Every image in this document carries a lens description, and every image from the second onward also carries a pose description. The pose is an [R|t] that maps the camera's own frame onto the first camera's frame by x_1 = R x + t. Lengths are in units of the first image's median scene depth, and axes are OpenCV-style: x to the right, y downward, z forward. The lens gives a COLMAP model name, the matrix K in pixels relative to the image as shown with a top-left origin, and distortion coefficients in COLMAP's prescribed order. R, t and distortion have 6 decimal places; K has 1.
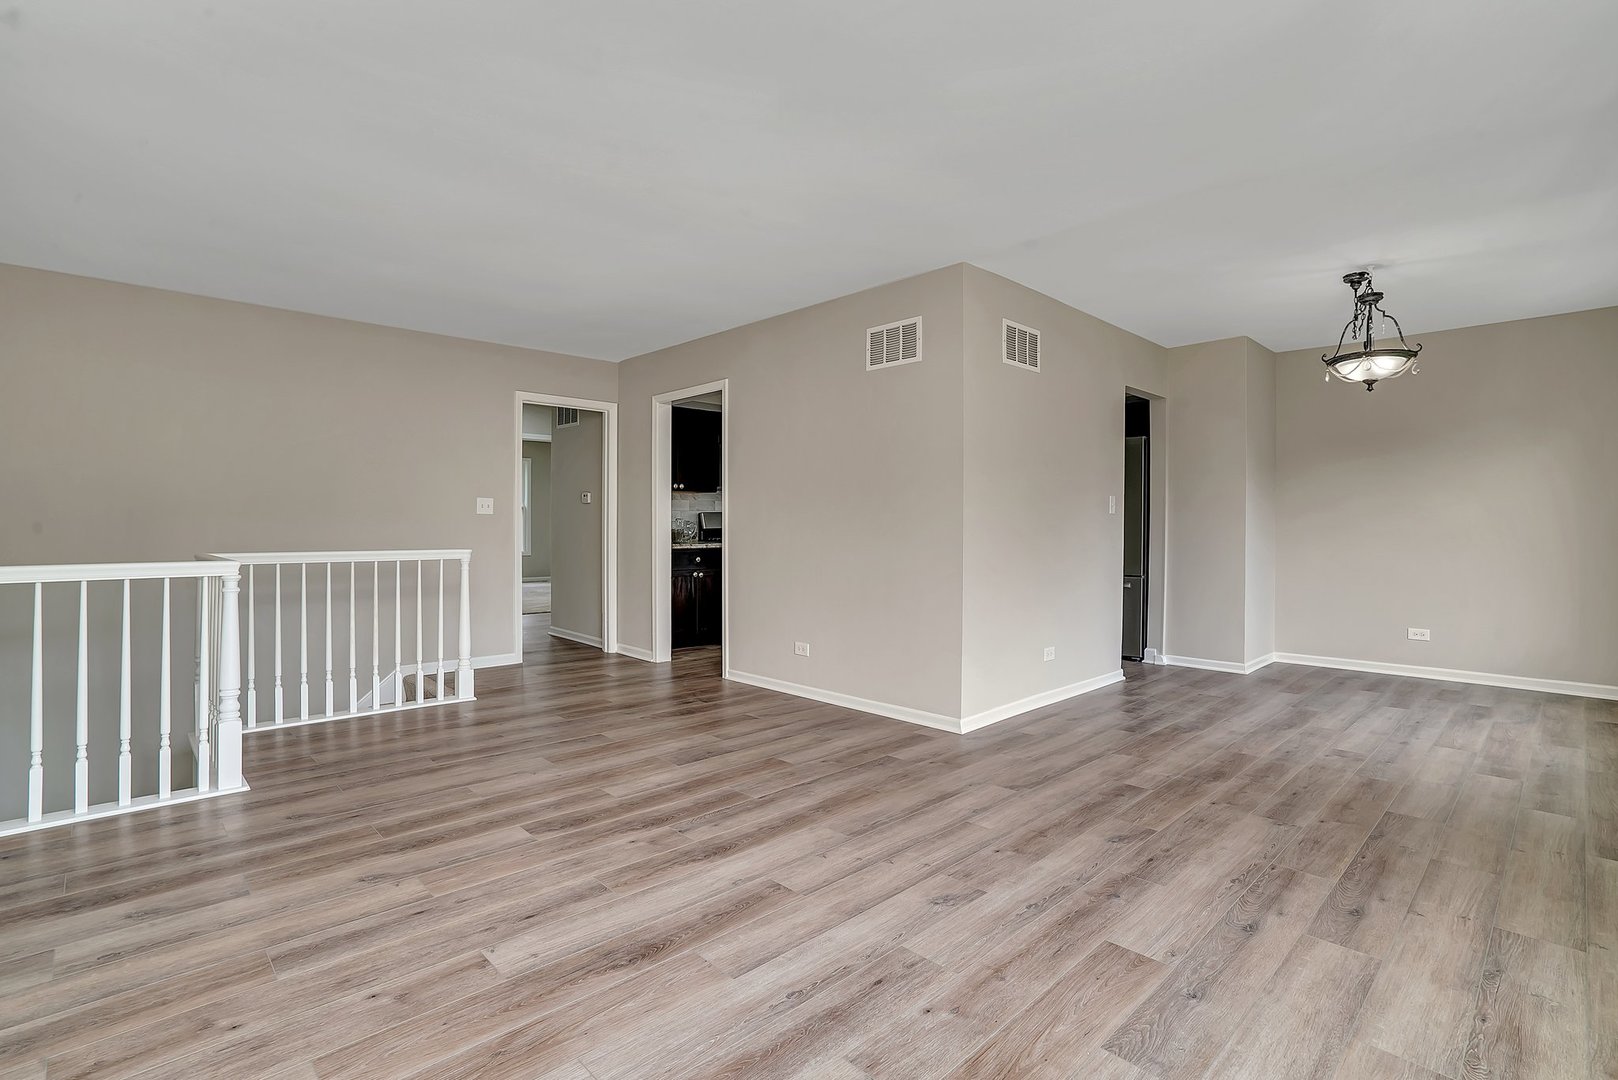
lens RADIAL K [[772.0, 0, 811.5], [0, 772.0, 527.6], [0, 0, 1]] dist [-0.046053, 0.009410]
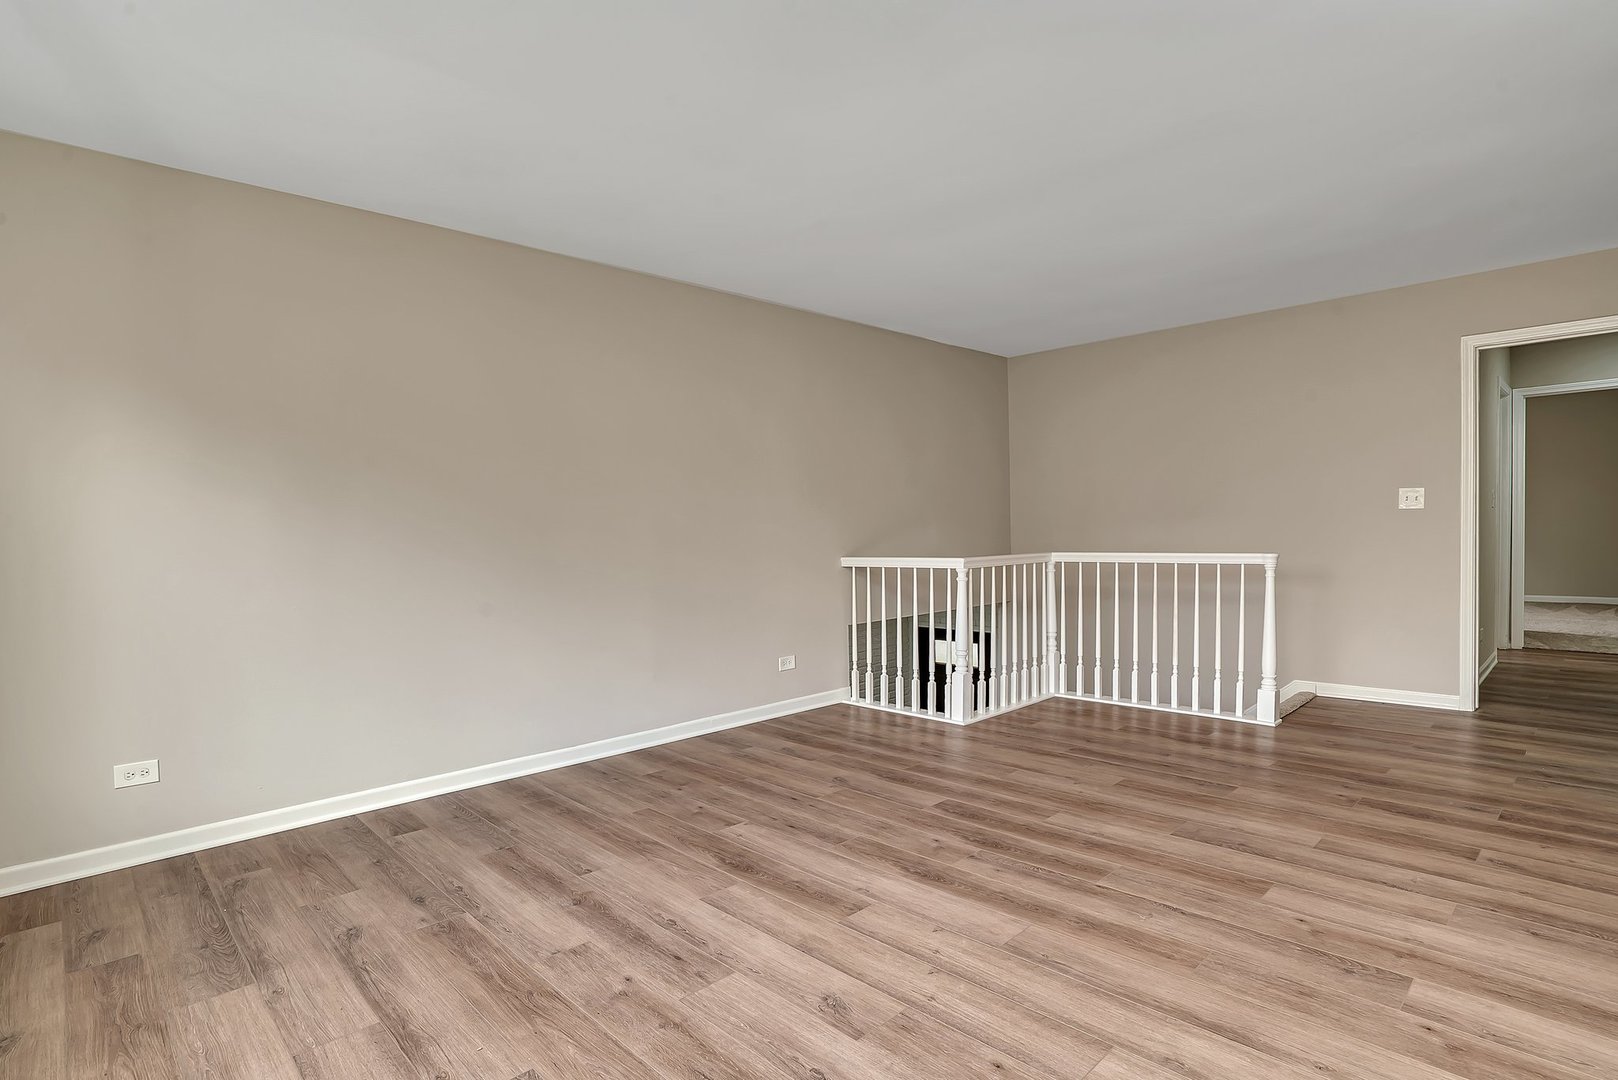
lens RADIAL K [[804.9, 0, 776.7], [0, 804.9, 526.7], [0, 0, 1]] dist [-0.038477, 0.004669]
pose [[-0.023696, -0.010670, -0.999662, 0.797176], [0.019575, 0.999746, -0.011135, -0.005813], [0.999528, -0.019832, -0.023481, 0.759473]]
